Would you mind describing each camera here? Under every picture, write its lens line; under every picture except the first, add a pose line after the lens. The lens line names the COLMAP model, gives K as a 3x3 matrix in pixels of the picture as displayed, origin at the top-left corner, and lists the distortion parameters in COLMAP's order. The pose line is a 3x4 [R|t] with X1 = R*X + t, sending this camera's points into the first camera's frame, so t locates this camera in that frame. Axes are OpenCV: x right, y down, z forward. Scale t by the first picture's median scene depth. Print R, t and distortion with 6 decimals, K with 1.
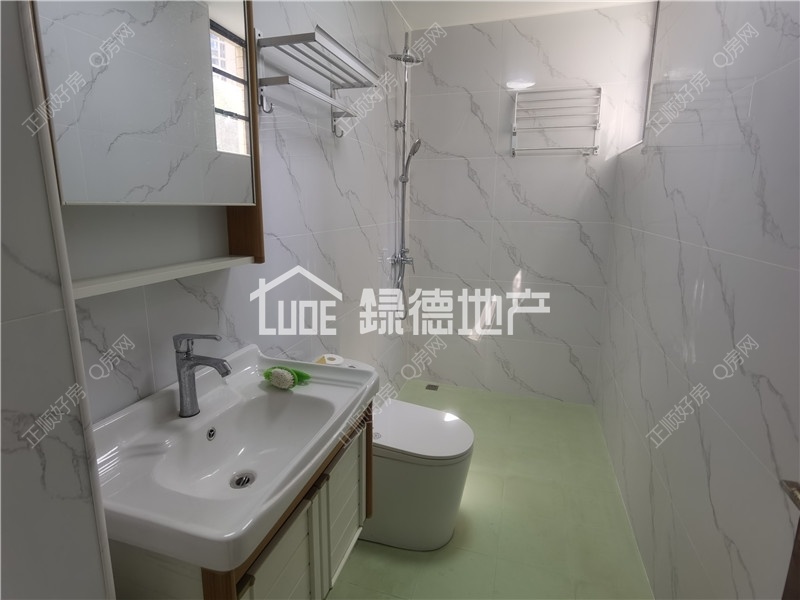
lens RADIAL K [[411.9, 0, 399.7], [0, 411.9, 302.1], [0, 0, 1]] dist [-0.012819, 0.011392]
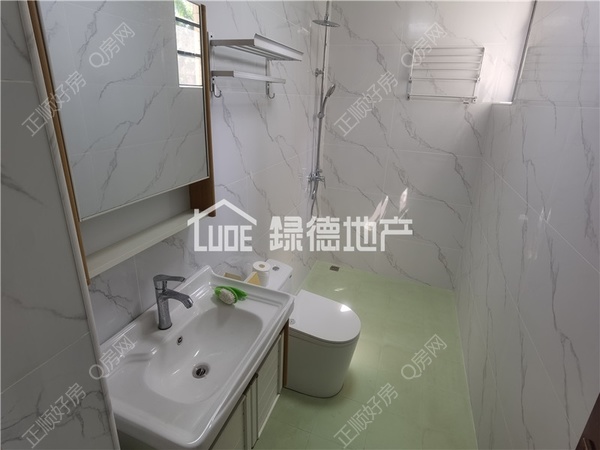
lens RADIAL K [[308.9, 0, 299.1], [0, 308.9, 224.8], [0, 0, 1]] dist [-0.012819, 0.011392]
pose [[0.997981, 0.043421, -0.046362, 0.002855], [-0.037192, 0.991119, 0.127675, -0.144061], [0.051494, -0.125693, 0.990732, -0.016337]]
